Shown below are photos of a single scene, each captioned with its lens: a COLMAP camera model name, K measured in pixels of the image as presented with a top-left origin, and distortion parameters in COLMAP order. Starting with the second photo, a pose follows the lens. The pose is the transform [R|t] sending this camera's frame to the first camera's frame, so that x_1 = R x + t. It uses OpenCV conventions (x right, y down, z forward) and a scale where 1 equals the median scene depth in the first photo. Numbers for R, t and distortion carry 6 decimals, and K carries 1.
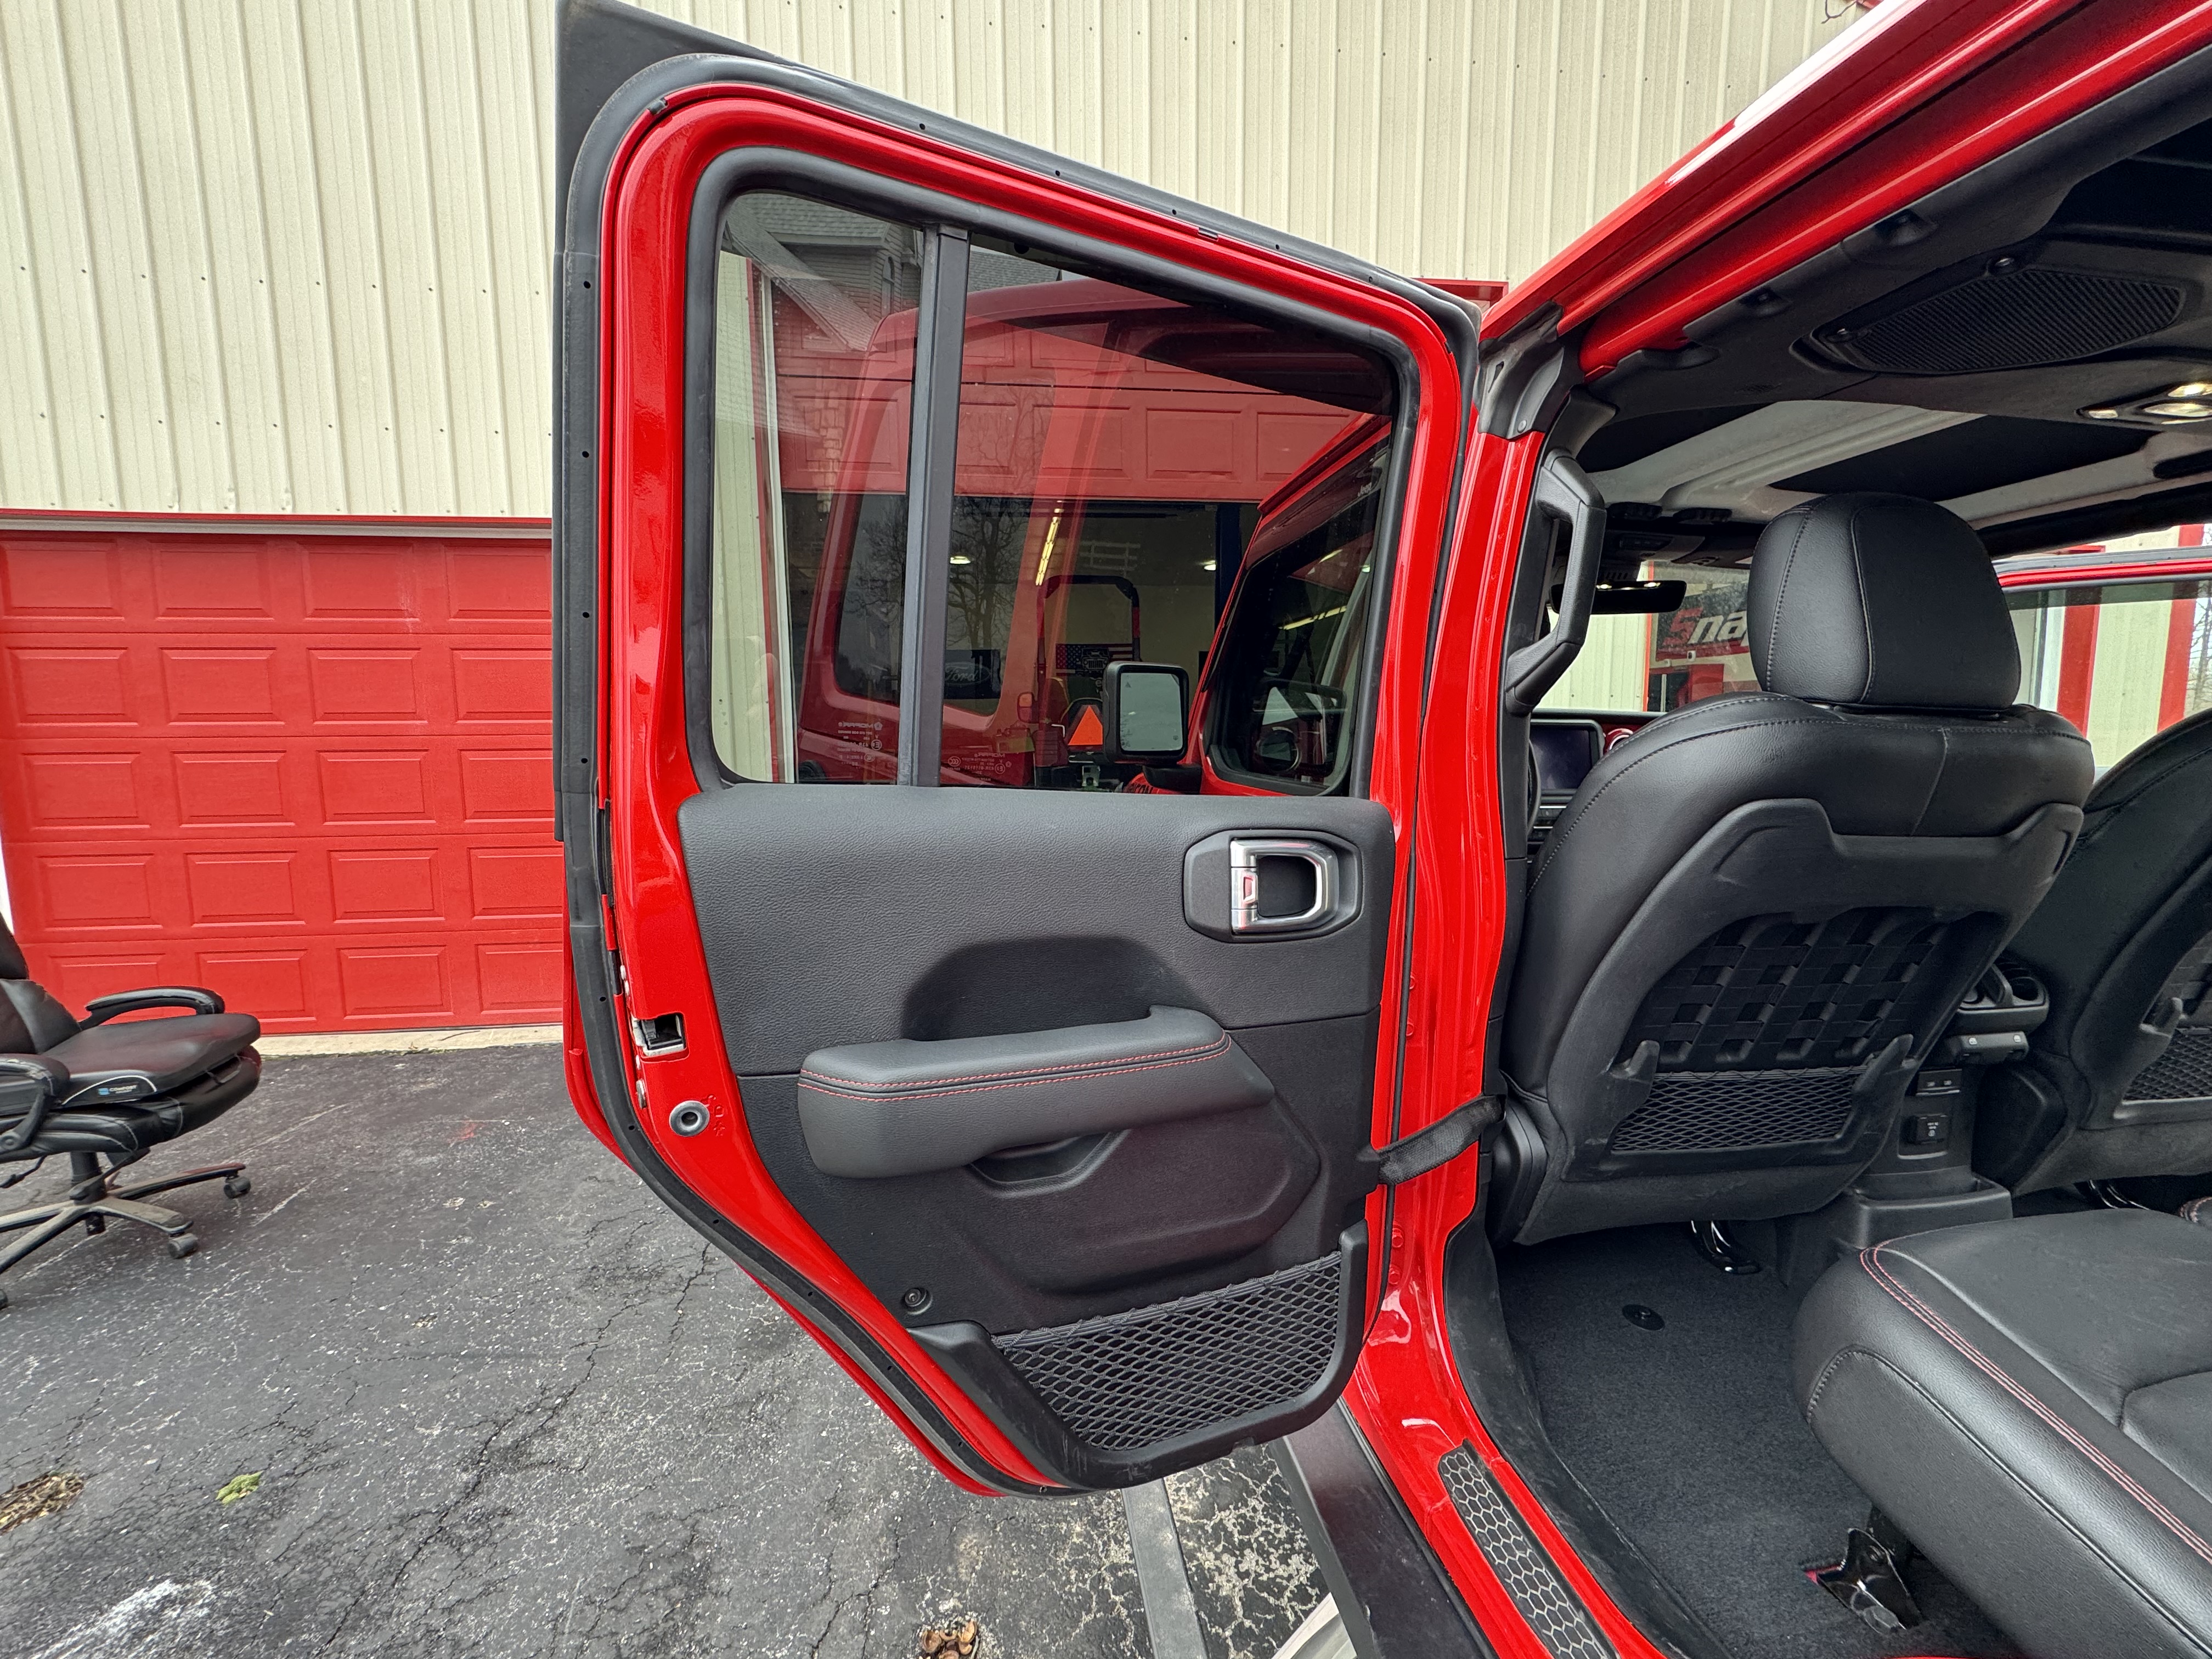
lens RADIAL K [[907.9, 0, 1091.6], [0, 907.9, 826.6], [0, 0, 1]] dist [-0.003651, 0.000152]
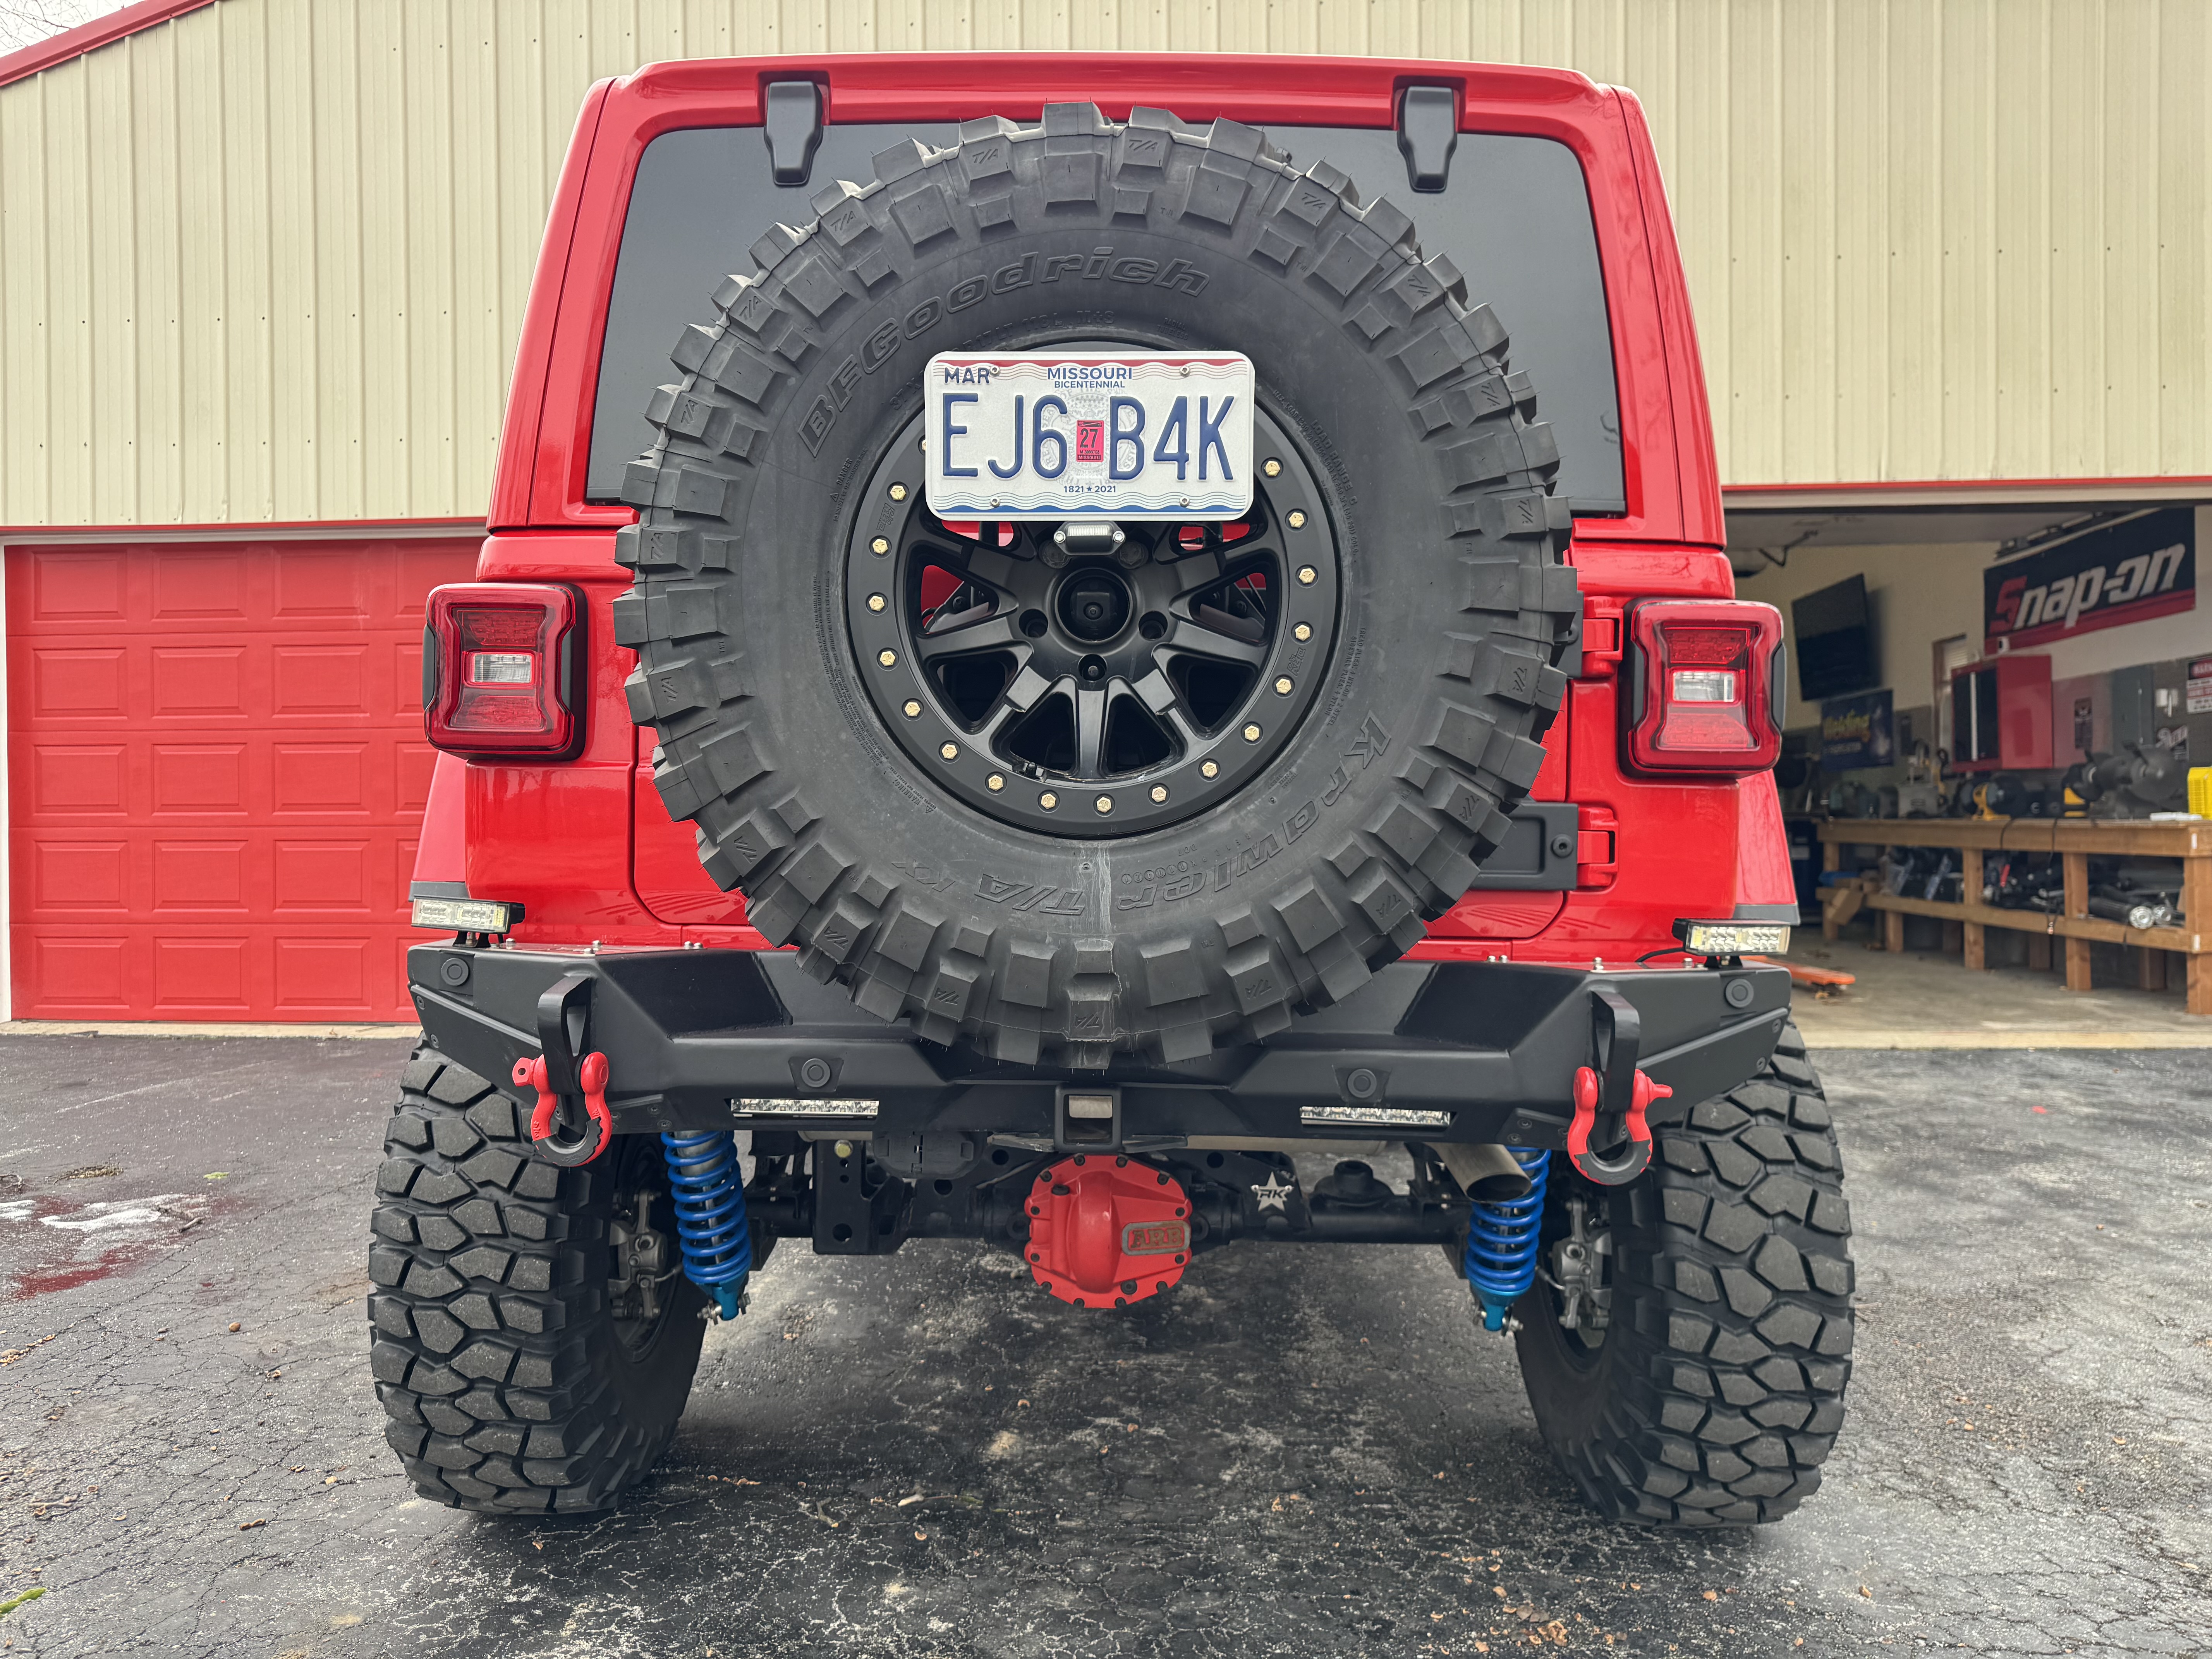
lens RADIAL K [[1561.9, 0, 1111.3], [0, 1561.9, 833.4], [0, 0, 1]] dist [0.016756, -0.012870]
pose [[0.980017, 0.000572, -0.198911, 0.454443], [-0.022808, 0.993724, -0.109512, 0.198887], [0.197600, 0.111861, 0.973880, -0.561635]]
